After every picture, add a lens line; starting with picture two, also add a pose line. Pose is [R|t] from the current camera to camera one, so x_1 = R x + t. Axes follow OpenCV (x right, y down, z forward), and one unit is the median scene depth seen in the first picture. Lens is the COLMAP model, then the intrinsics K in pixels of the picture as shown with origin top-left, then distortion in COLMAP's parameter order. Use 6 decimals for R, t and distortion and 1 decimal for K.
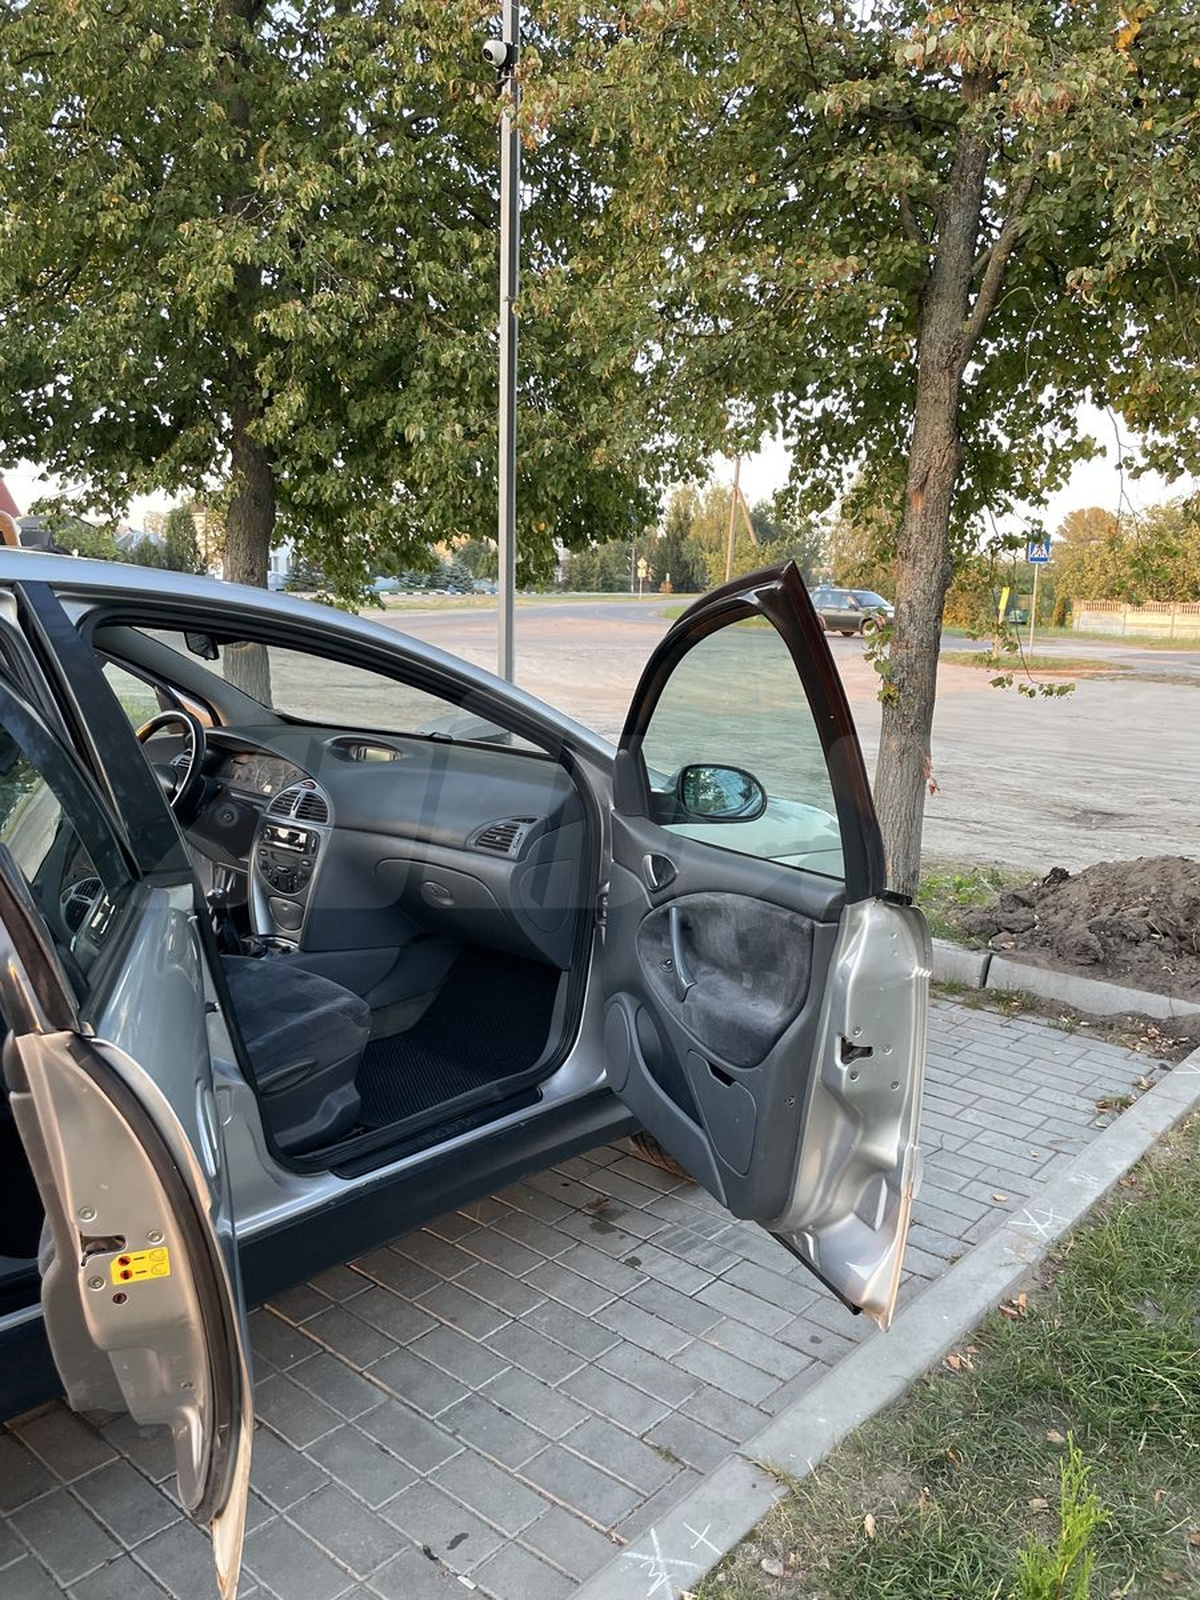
lens RADIAL K [[1217.4, 0, 600.0], [0, 1217.4, 800.0], [0, 0, 1]] dist [0.075352, -0.108807]
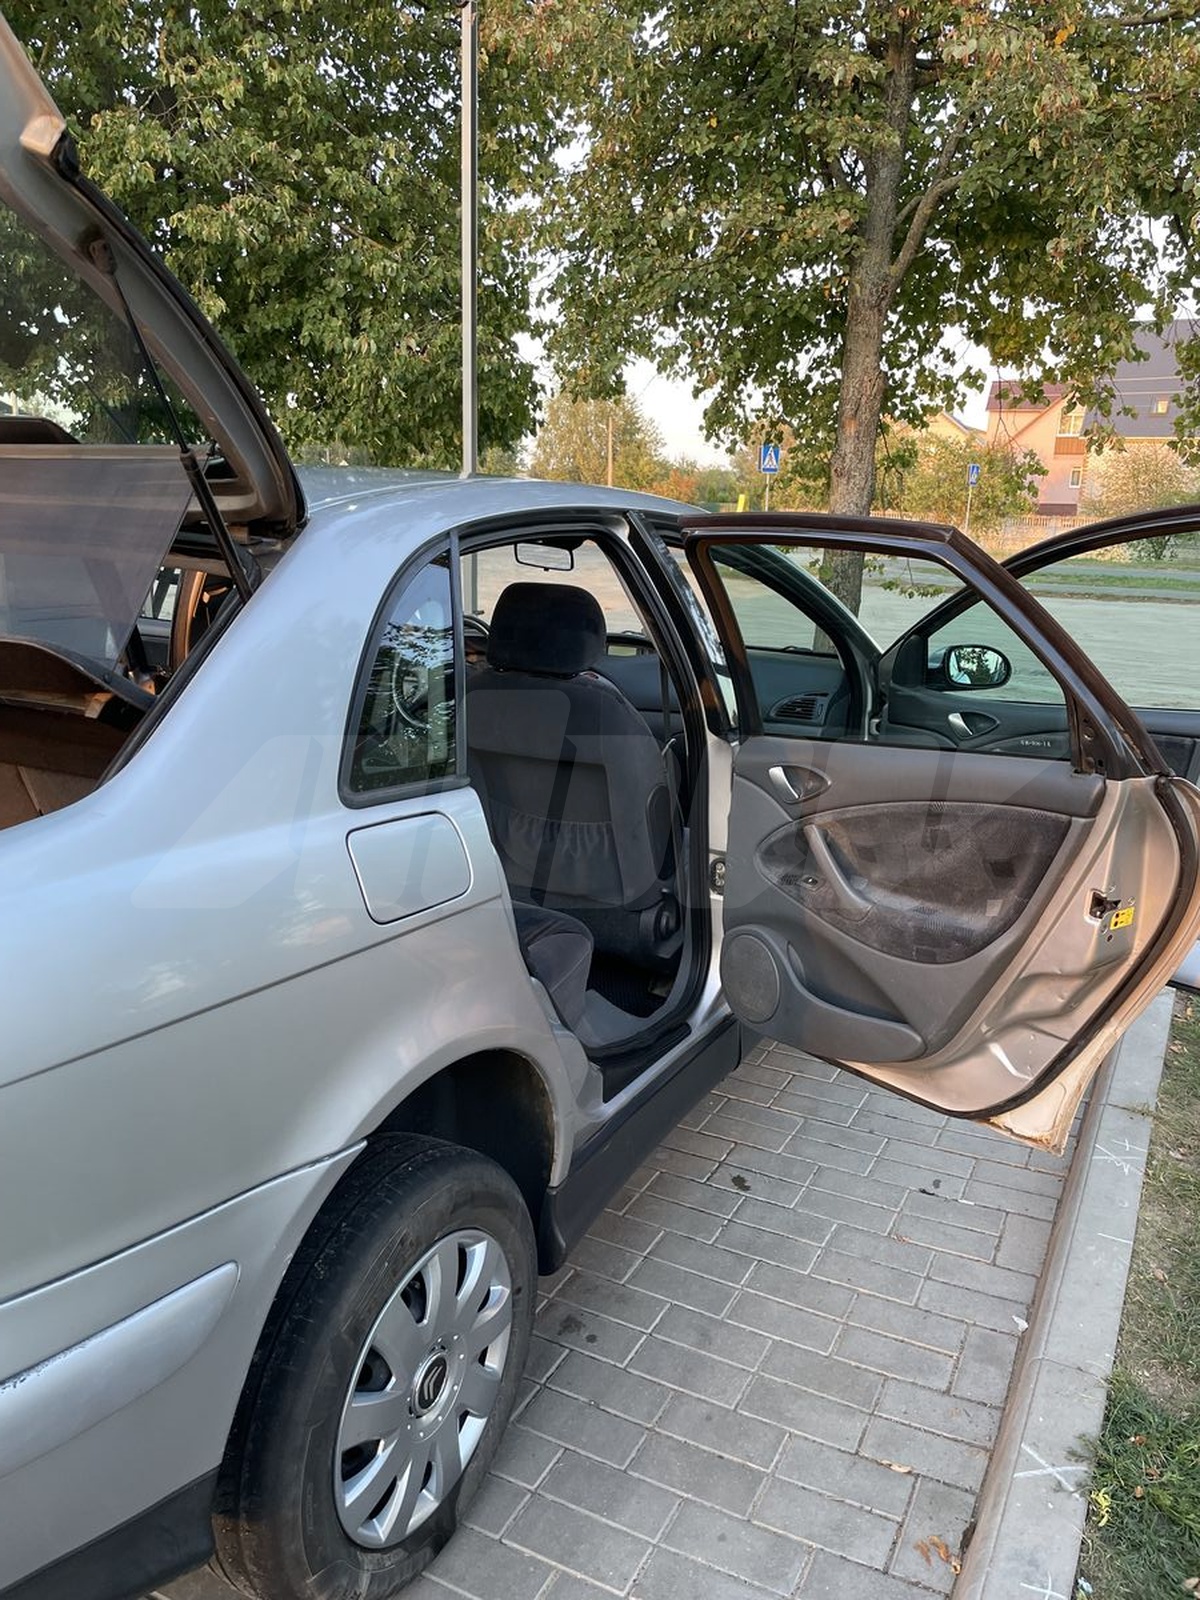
lens RADIAL K [[1229.0, 0, 578.5], [0, 1229.0, 816.1], [0, 0, 1]] dist [0.057600, -0.086862]
pose [[0.971901, -0.055542, 0.228744, -0.271179], [0.035958, 0.995390, 0.088914, 0.008799], [-0.232628, -0.078191, 0.969418, -0.090471]]
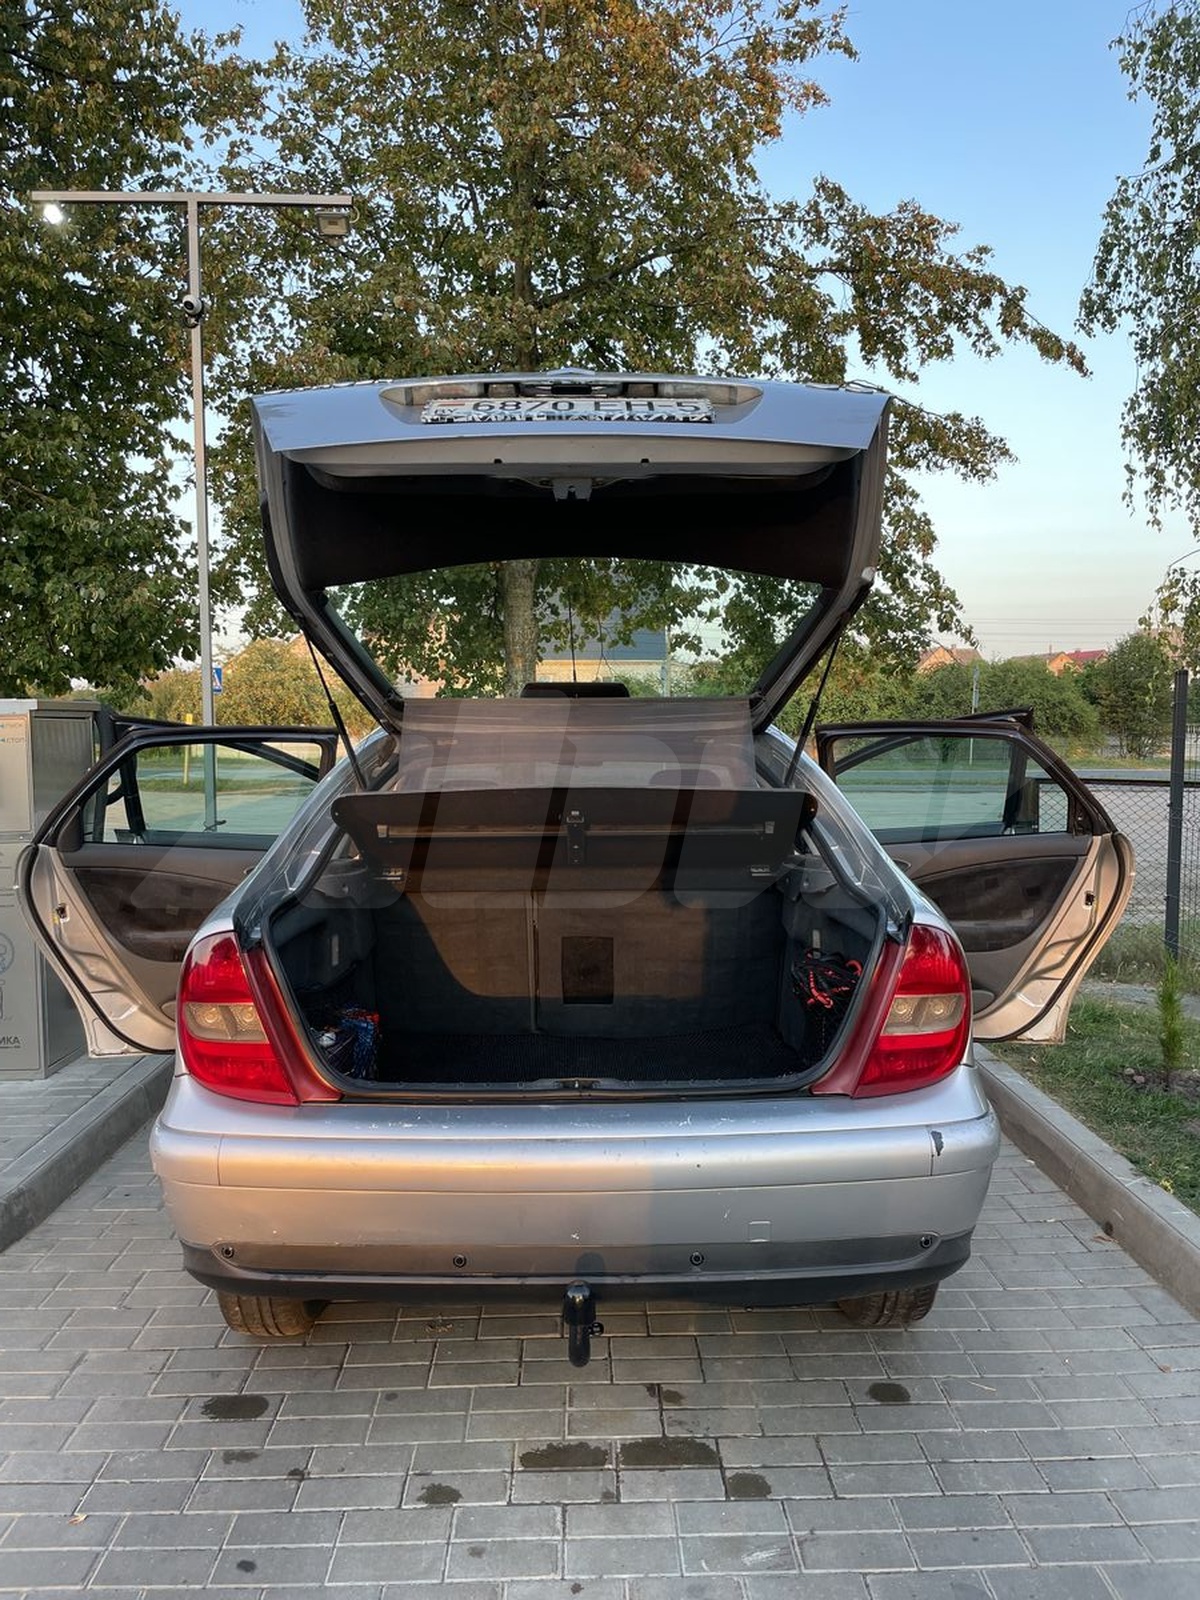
lens RADIAL K [[1210.9, 0, 600.0], [0, 1210.9, 800.0], [0, 0, 1]] dist [-0.001199, -0.000260]
pose [[0.742433, -0.065487, 0.666712, -0.709577], [0.133826, 0.989649, -0.051819, 0.011427], [-0.656417, 0.127695, 0.743512, -0.130278]]
